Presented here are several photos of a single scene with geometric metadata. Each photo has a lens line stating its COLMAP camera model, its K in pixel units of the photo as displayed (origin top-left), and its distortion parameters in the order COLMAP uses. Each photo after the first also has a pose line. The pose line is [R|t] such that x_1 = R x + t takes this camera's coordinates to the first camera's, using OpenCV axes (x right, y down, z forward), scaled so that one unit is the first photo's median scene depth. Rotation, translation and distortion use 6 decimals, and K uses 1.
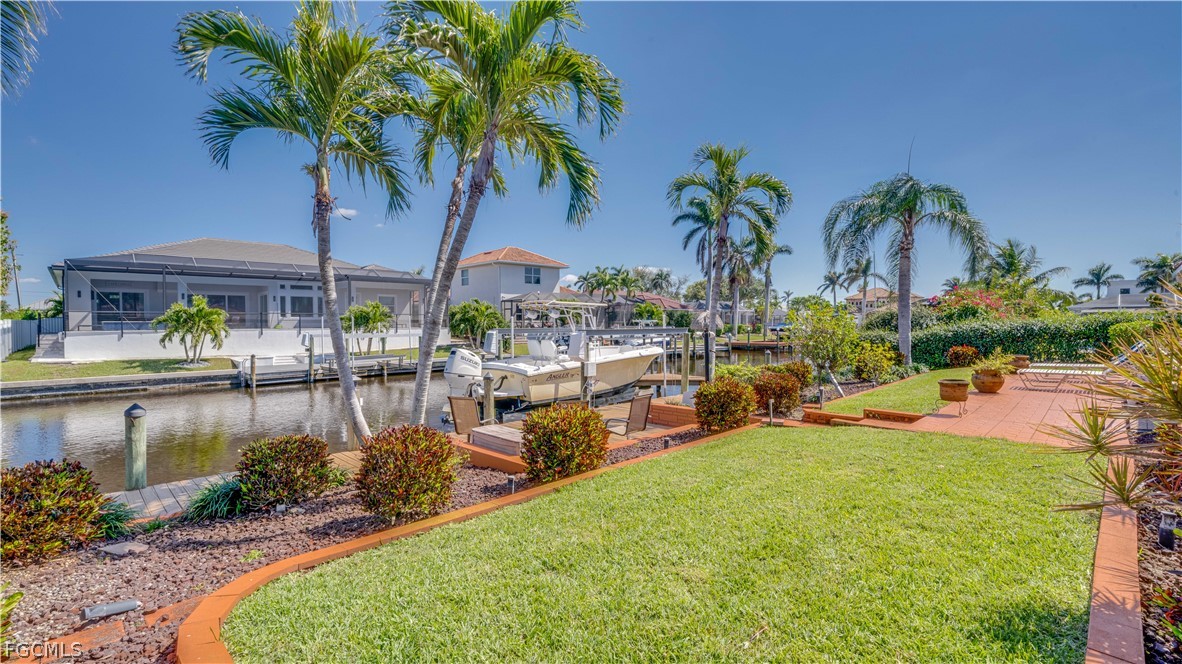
lens RADIAL K [[515.5, 0, 590.8], [0, 515.5, 328.8], [0, 0, 1]] dist [0.000012, -0.000008]
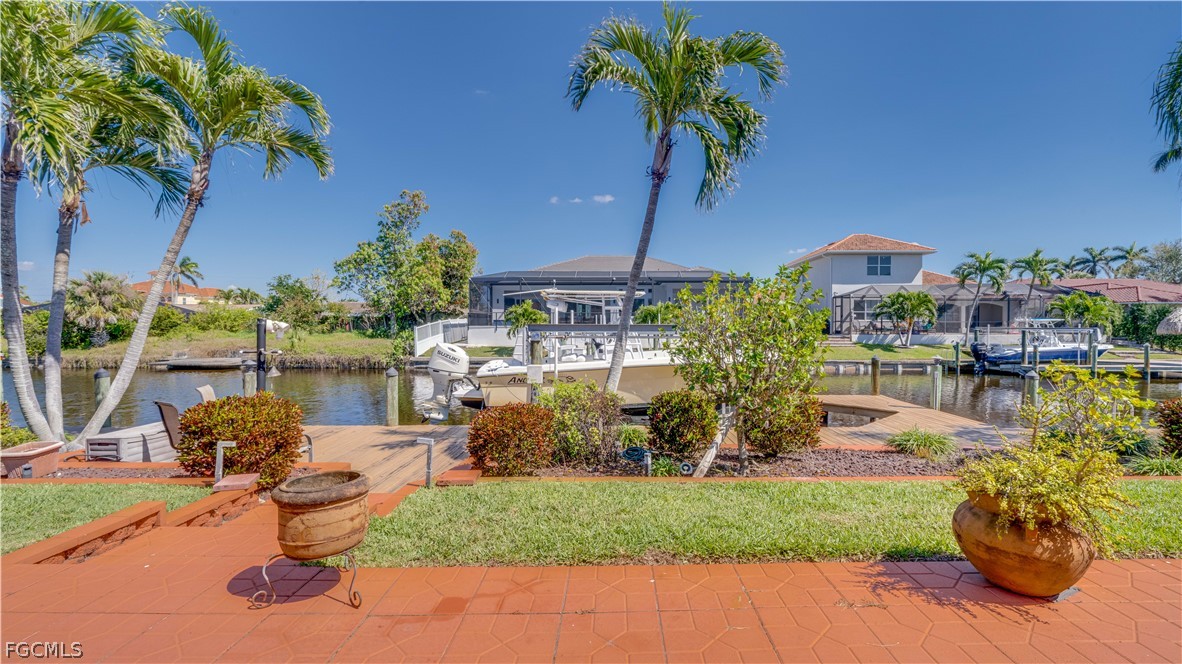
lens RADIAL K [[495.9, 0, 593.6], [0, 495.9, 328.6], [0, 0, 1]] dist [-0.005002, -0.000436]
pose [[0.714348, 0.012715, -0.699675, 0.121598], [-0.012280, 0.999909, 0.005633, 0.000237], [0.699683, 0.004568, 0.714439, 0.103730]]
